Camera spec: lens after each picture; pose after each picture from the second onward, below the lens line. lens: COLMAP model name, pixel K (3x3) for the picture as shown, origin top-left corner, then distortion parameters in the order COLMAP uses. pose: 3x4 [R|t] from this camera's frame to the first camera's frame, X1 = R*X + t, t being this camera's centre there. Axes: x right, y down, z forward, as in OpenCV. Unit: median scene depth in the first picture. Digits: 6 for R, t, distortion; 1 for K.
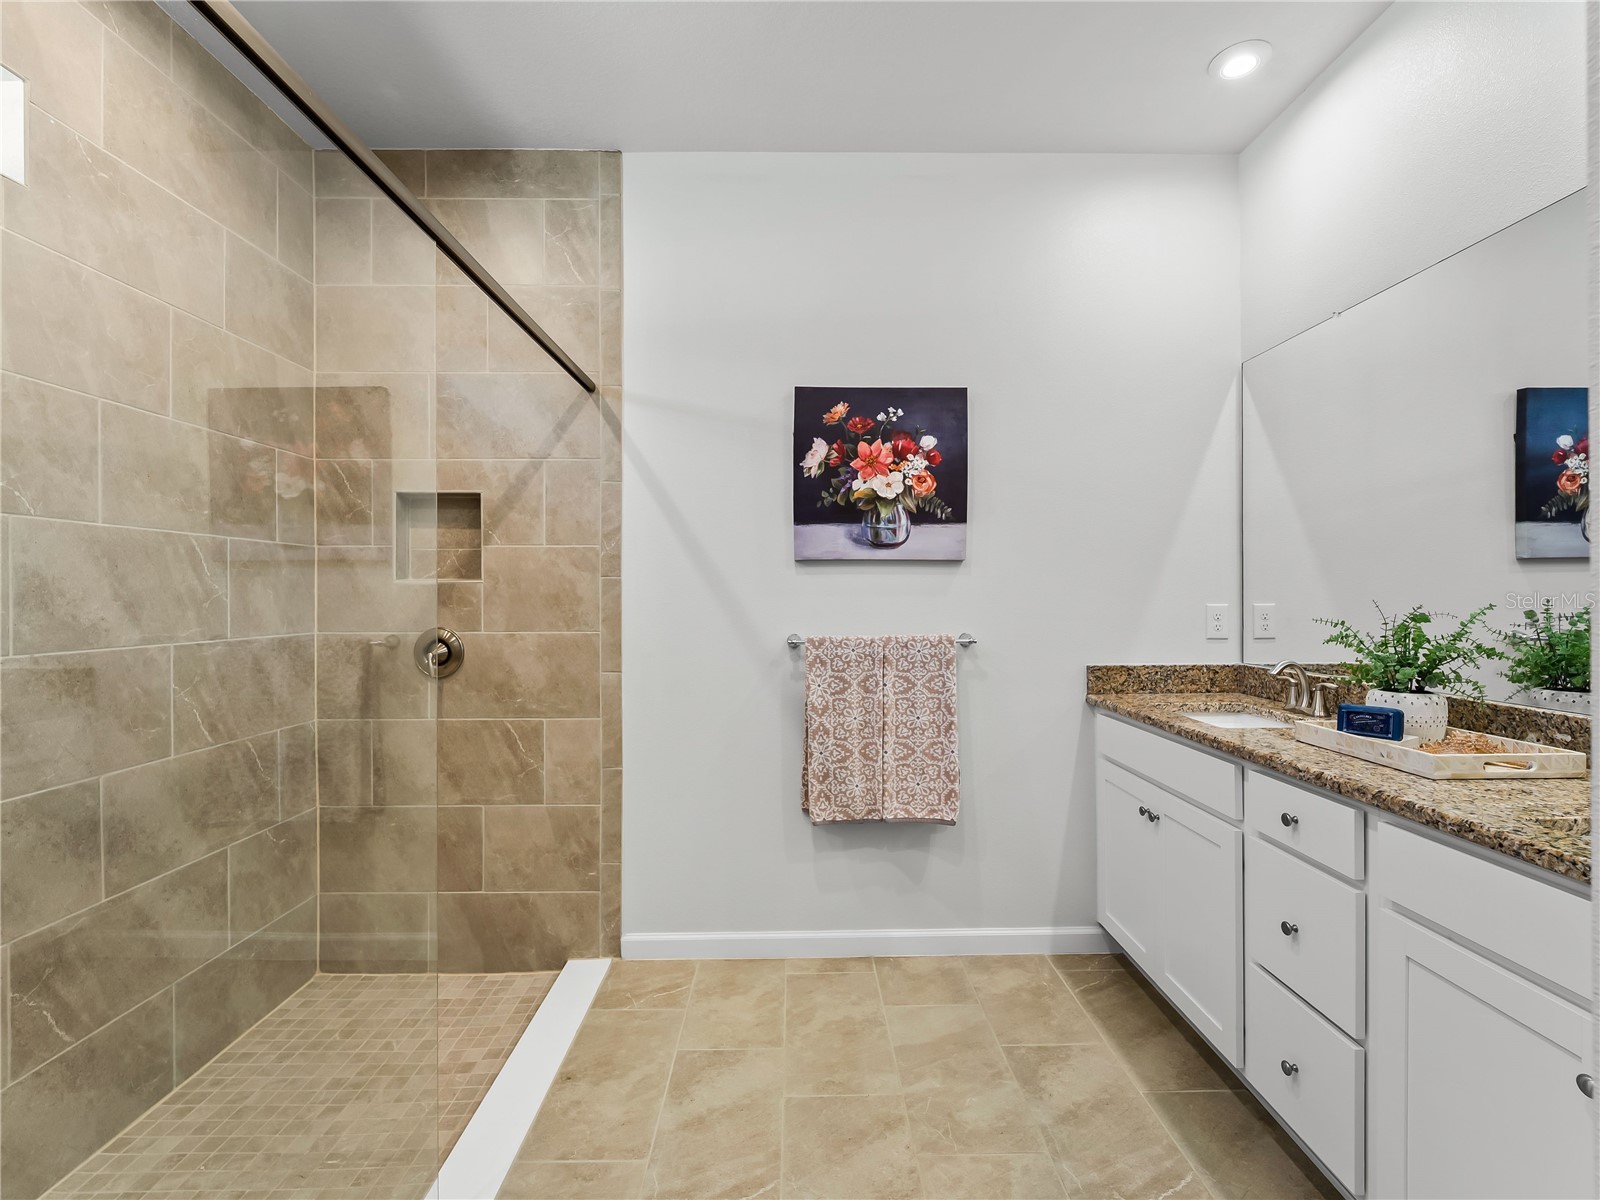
lens RADIAL K [[727.5, 0, 806.1], [0, 727.5, 601.6], [0, 0, 1]] dist [0.000284, -0.002783]
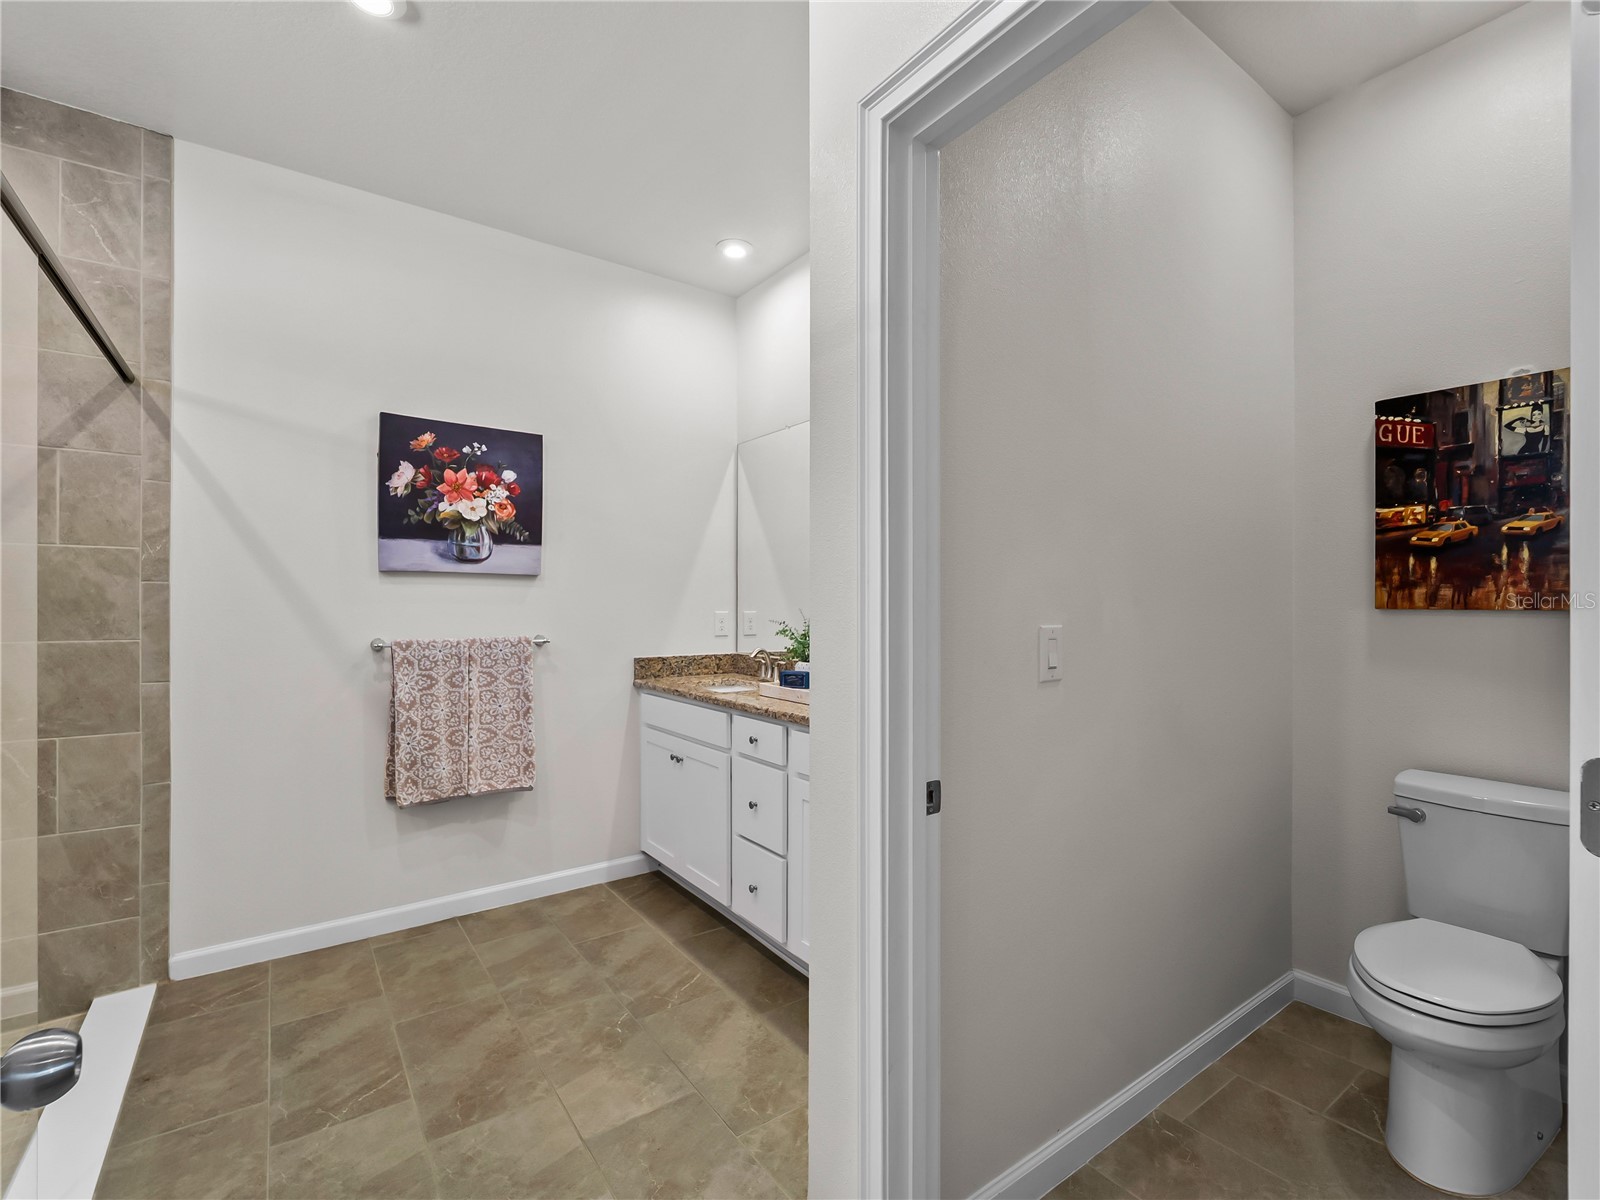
lens RADIAL K [[727.5, 0, 802.5], [0, 727.5, 604.5], [0, 0, 1]] dist [0.000284, -0.002783]
pose [[0.820832, 0.007491, 0.571120, -0.121095], [-0.002961, 0.999956, -0.008860, 0.001814], [-0.571162, 0.005582, 0.820819, -0.265766]]
